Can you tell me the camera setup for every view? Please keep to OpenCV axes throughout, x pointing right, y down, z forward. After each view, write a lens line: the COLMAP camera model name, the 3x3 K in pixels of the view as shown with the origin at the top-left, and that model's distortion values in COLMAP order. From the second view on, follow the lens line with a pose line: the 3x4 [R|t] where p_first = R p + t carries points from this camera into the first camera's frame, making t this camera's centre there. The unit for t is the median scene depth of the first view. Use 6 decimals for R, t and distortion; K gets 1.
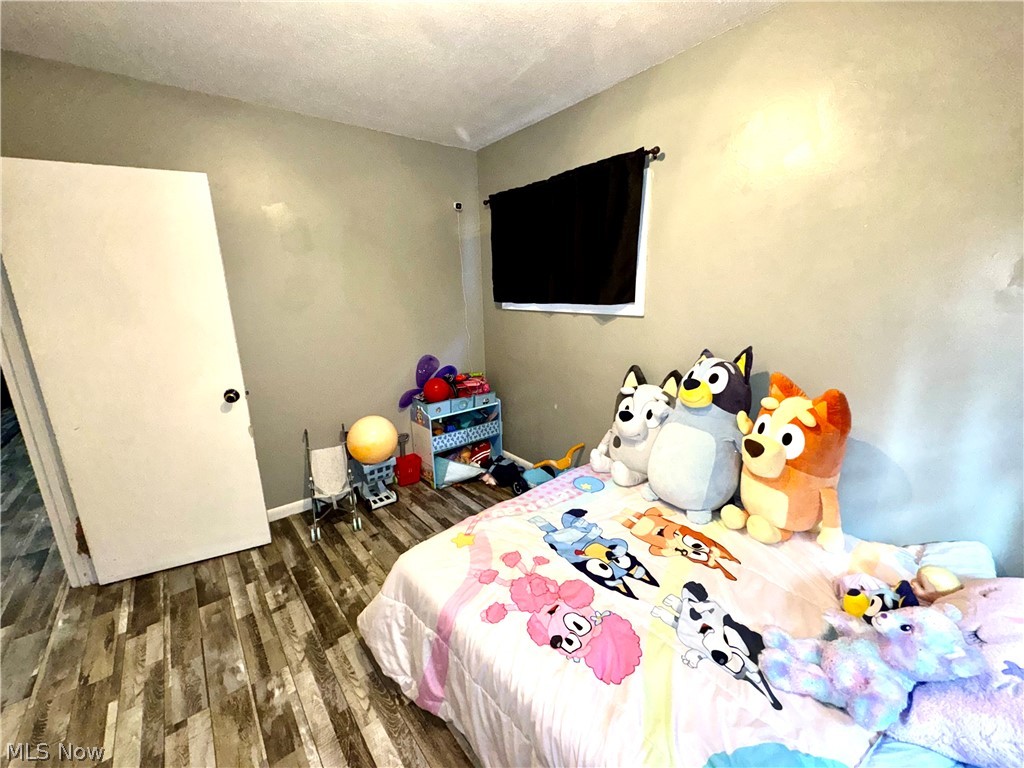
lens RADIAL K [[409.3, 0, 513.1], [0, 409.3, 382.5], [0, 0, 1]] dist [-0.001269, 0.000543]
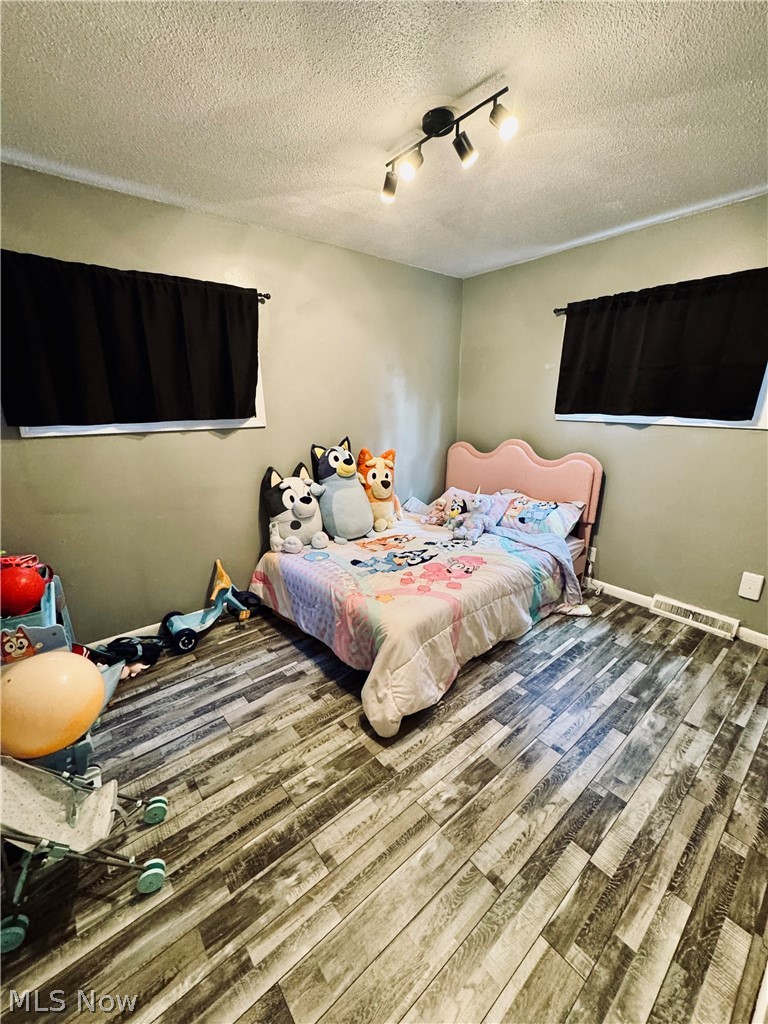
lens RADIAL K [[409.3, 0, 385.7], [0, 409.3, 512.9], [0, 0, 1]] dist [-0.001269, 0.000543]
pose [[0.004484, -0.245417, 0.969407, -1.192997], [0.235929, 0.942310, 0.237465, -0.156003], [-0.971760, 0.227647, 0.062127, 0.789986]]
